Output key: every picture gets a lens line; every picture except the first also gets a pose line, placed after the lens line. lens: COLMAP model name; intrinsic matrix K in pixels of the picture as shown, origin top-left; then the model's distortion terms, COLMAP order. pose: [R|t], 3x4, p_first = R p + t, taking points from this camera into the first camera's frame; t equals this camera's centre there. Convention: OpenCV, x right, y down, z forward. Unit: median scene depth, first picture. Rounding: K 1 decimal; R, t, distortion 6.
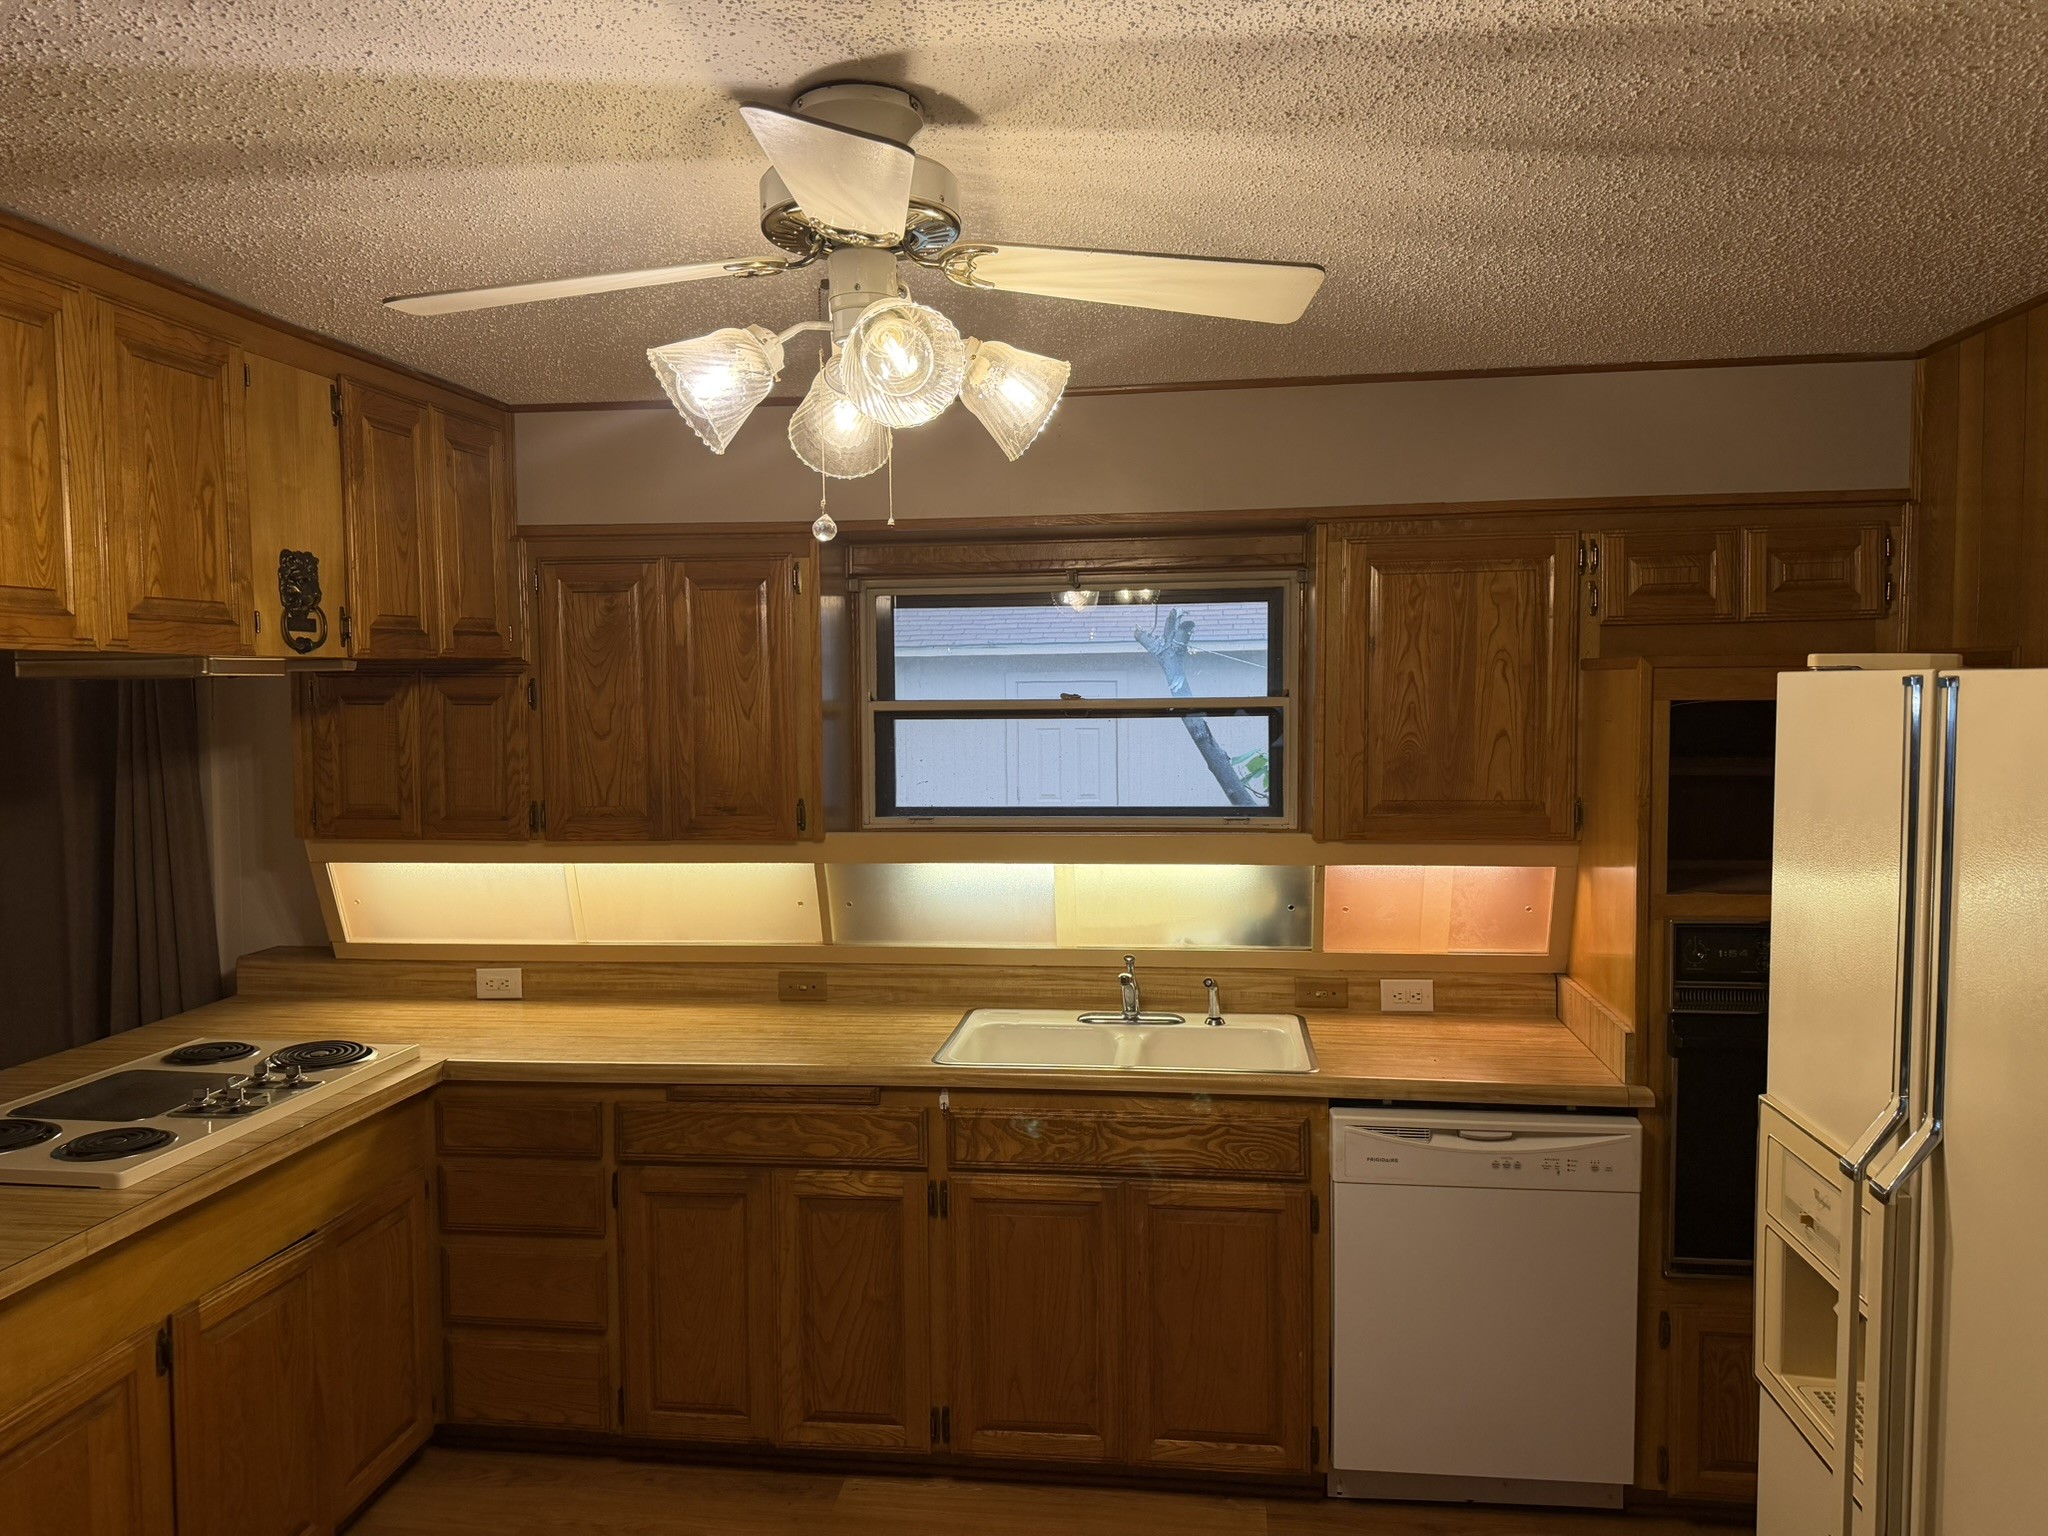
lens RADIAL K [[1425.8, 0, 1019.6], [0, 1425.8, 763.9], [0, 0, 1]] dist [0.068706, -0.092987]
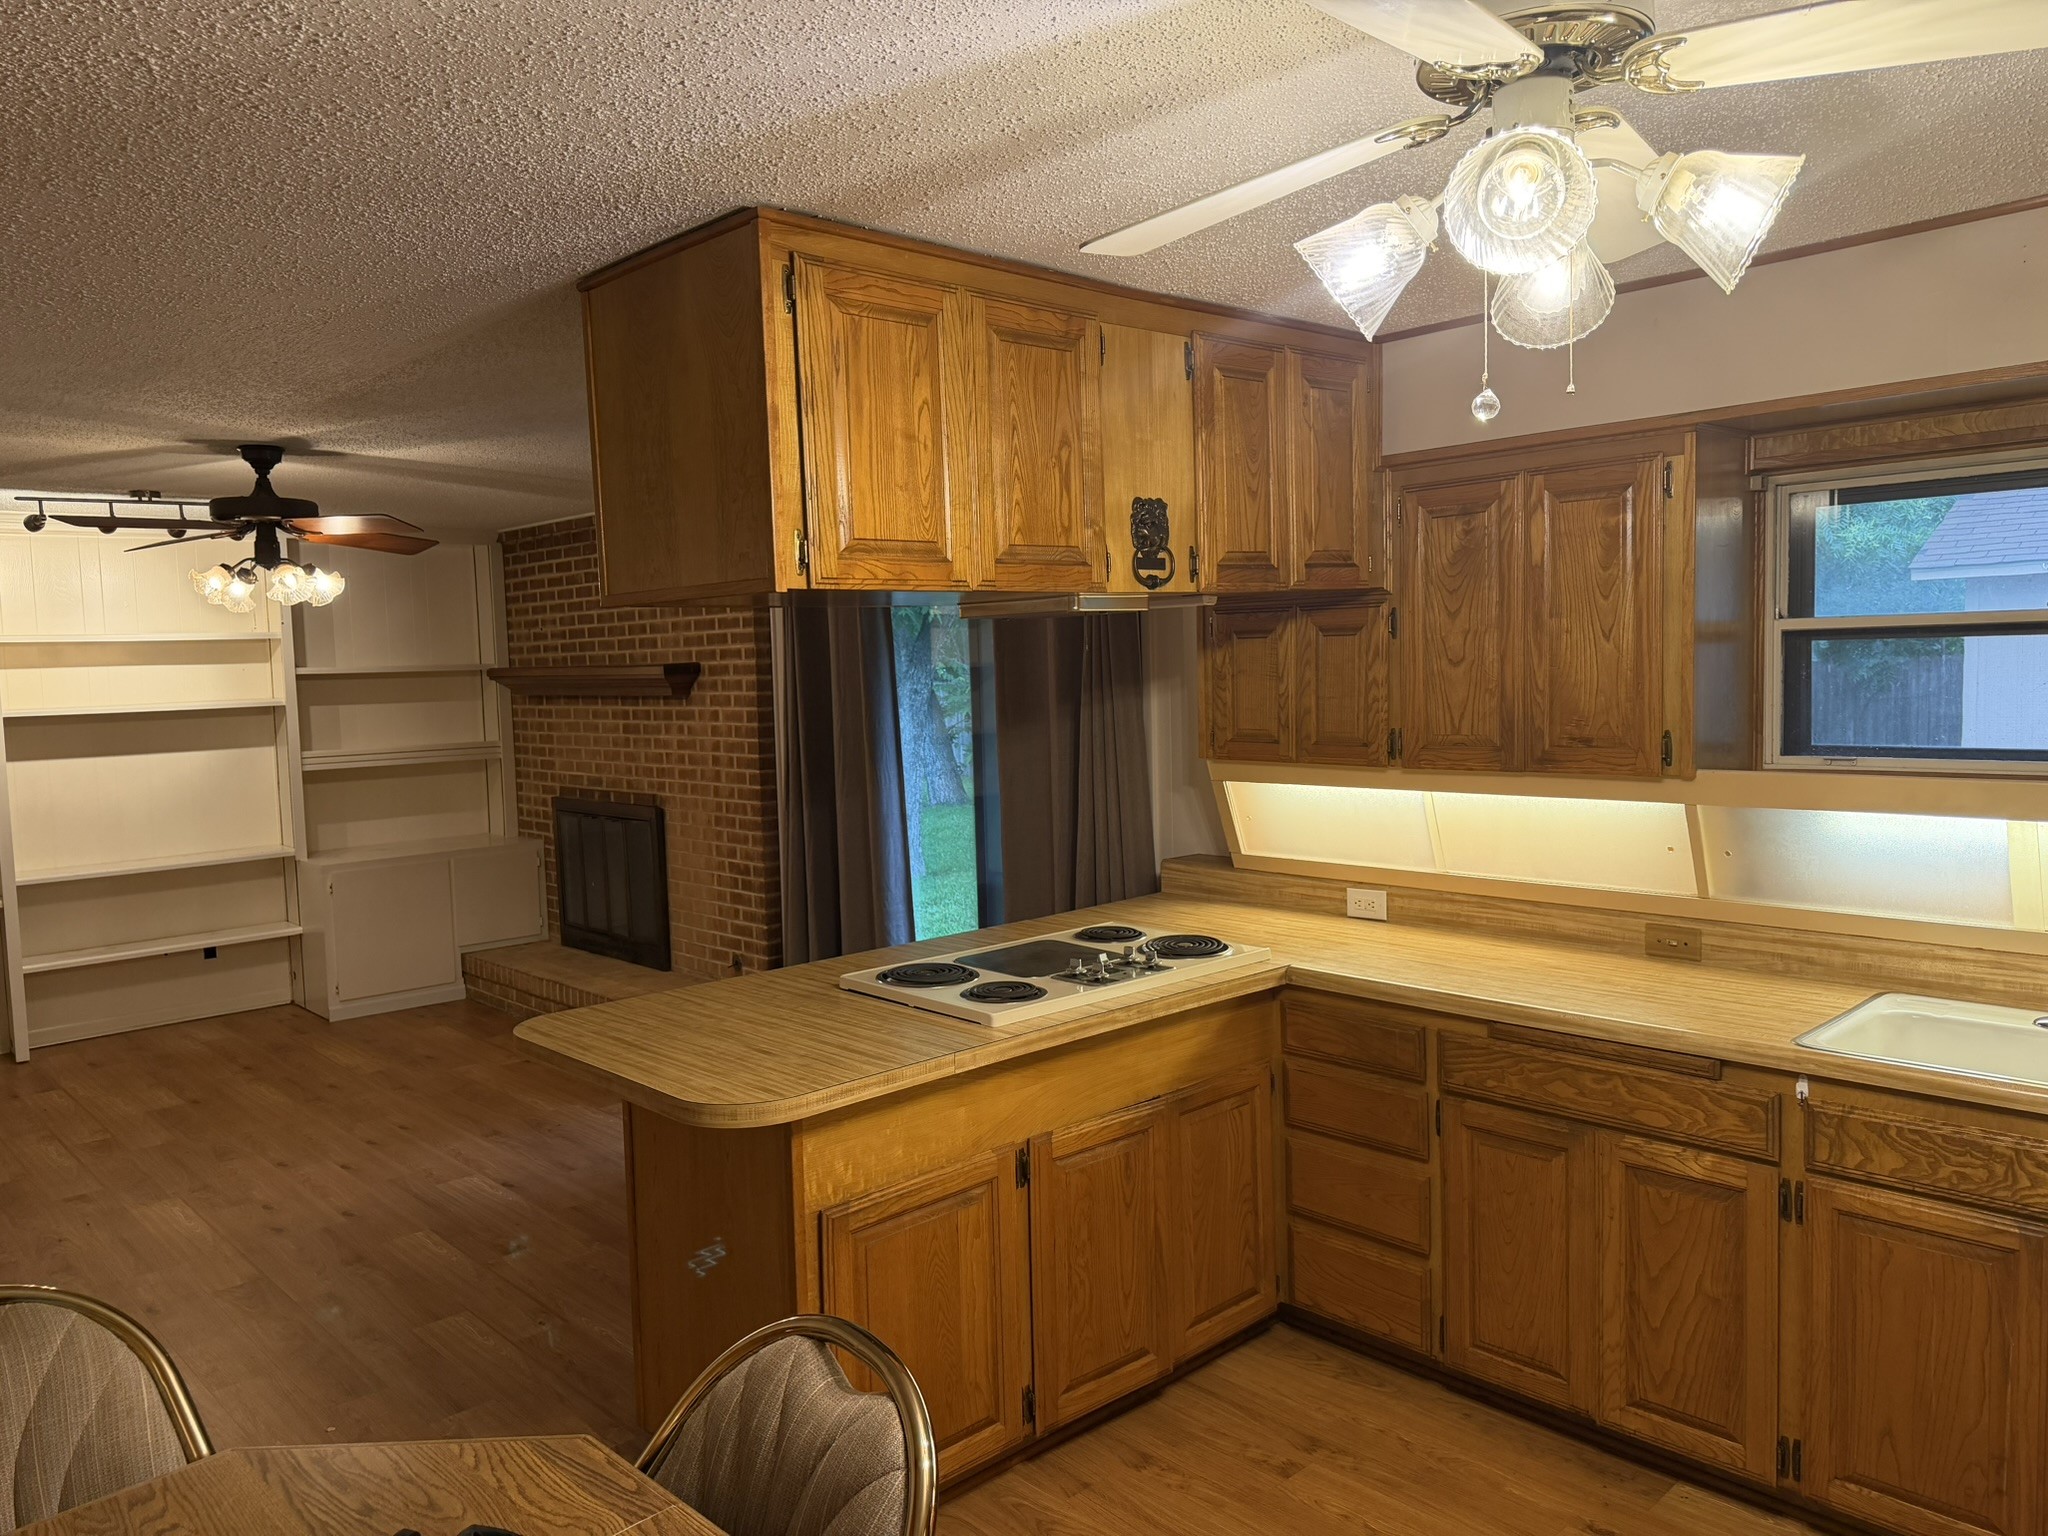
lens RADIAL K [[1425.8, 0, 1029.8], [0, 1425.8, 772.4], [0, 0, 1]] dist [0.068706, -0.092987]
pose [[0.771830, 0.036762, -0.634765, 0.123575], [-0.009690, 0.998891, 0.046069, 0.014338], [0.635755, -0.029407, 0.771331, 0.060241]]
